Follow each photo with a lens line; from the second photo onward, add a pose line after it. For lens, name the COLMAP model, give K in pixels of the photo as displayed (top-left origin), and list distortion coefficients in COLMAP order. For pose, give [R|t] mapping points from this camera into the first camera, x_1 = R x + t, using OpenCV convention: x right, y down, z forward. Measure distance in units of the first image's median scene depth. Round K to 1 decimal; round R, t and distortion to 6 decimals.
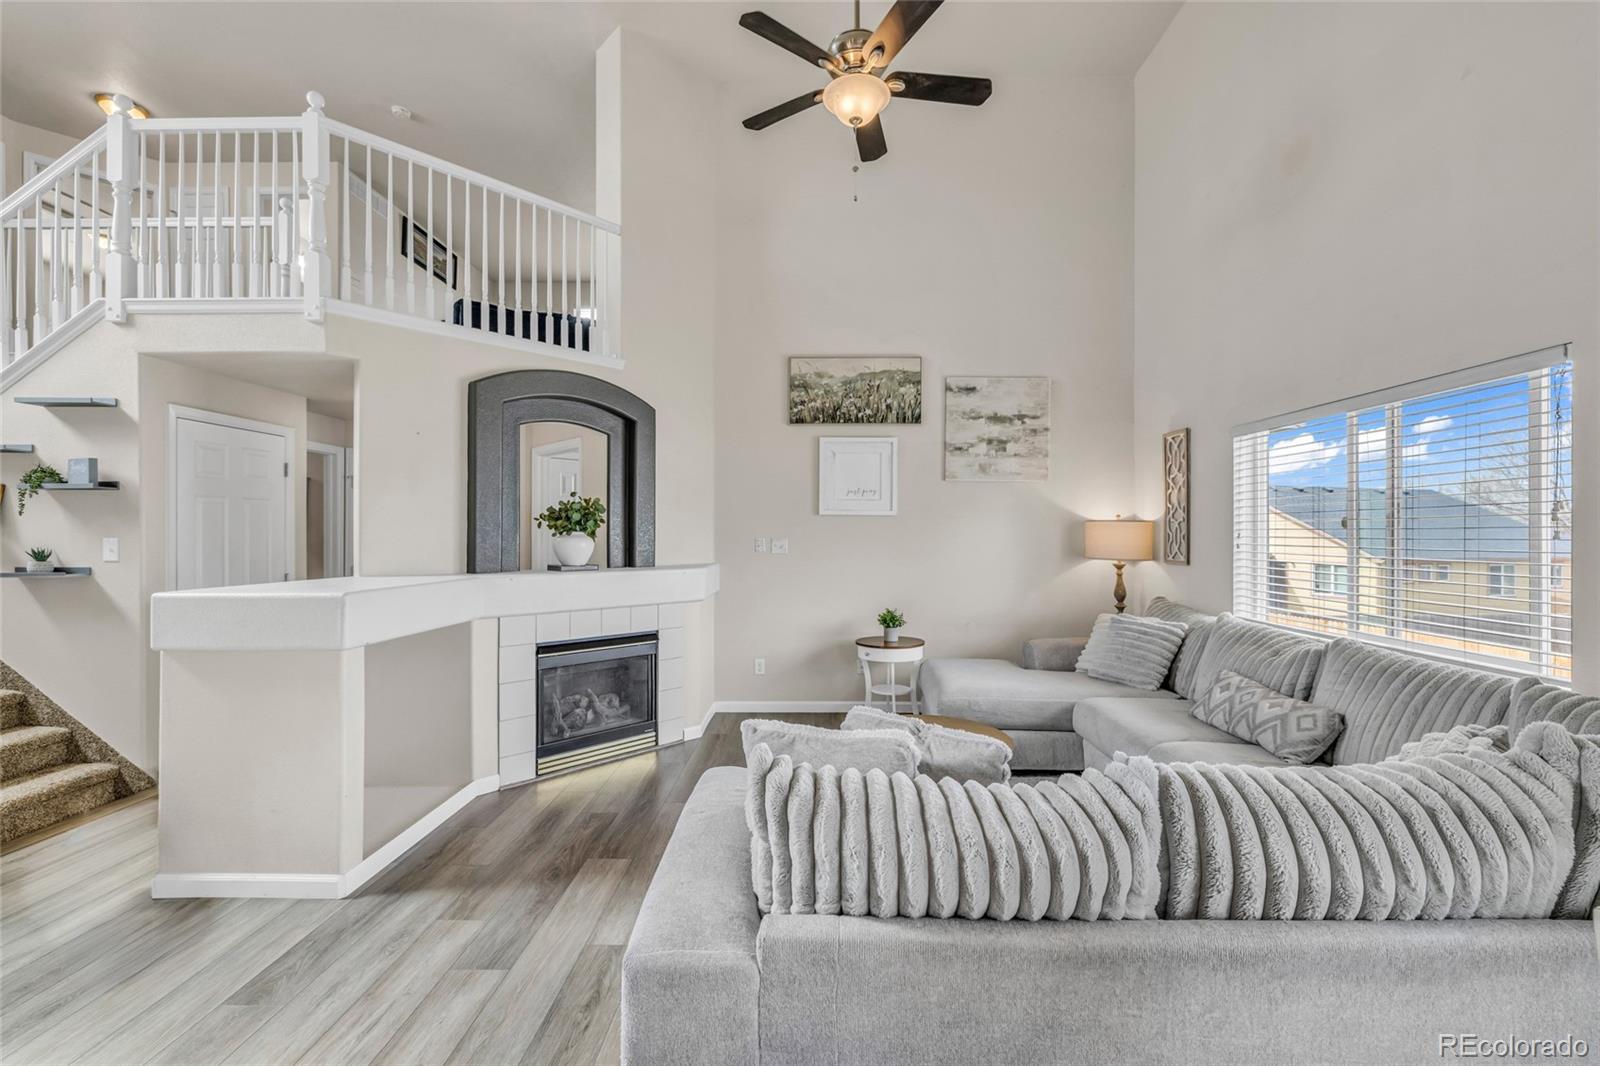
lens RADIAL K [[667.1, 0, 805.5], [0, 667.1, 534.3], [0, 0, 1]] dist [-0.001547, -0.000047]
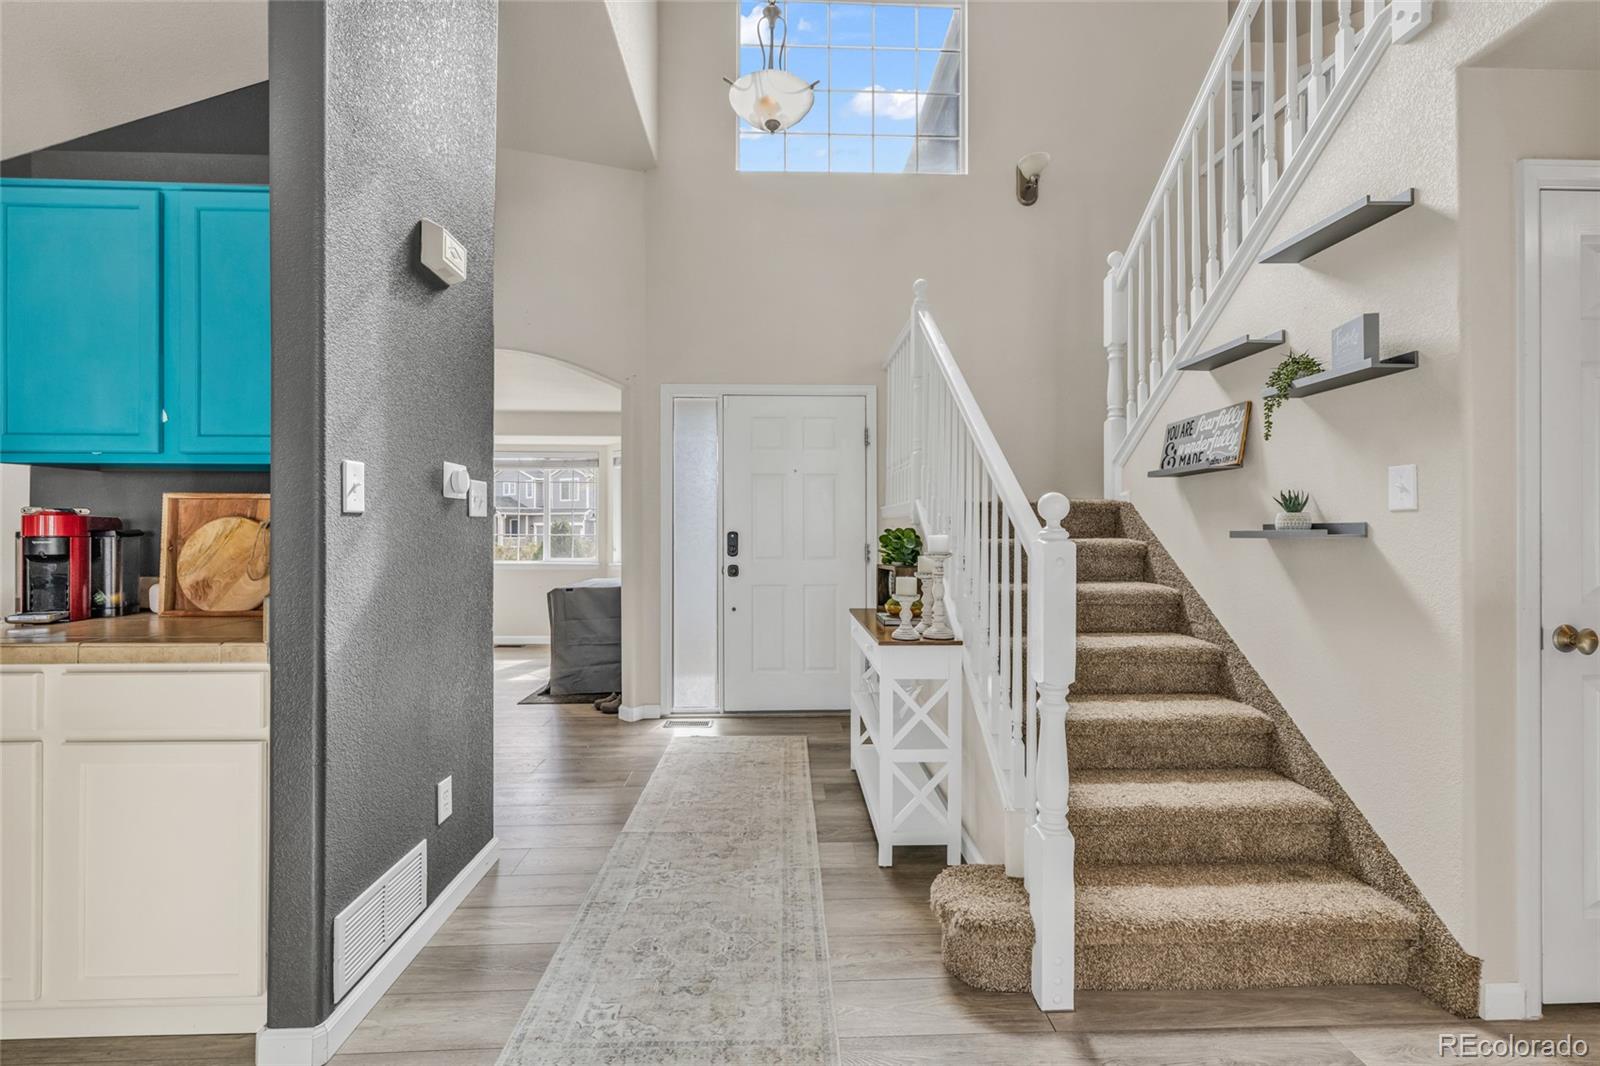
lens RADIAL K [[668.4, 0, 787.9], [0, 668.4, 532.7], [0, 0, 1]] dist [-0.000228, 0.000044]
pose [[0.041935, -0.002216, -0.999118, -0.551876], [0.001512, 0.999997, -0.002155, 0.059564], [0.999119, -0.001421, 0.041938, 0.507593]]
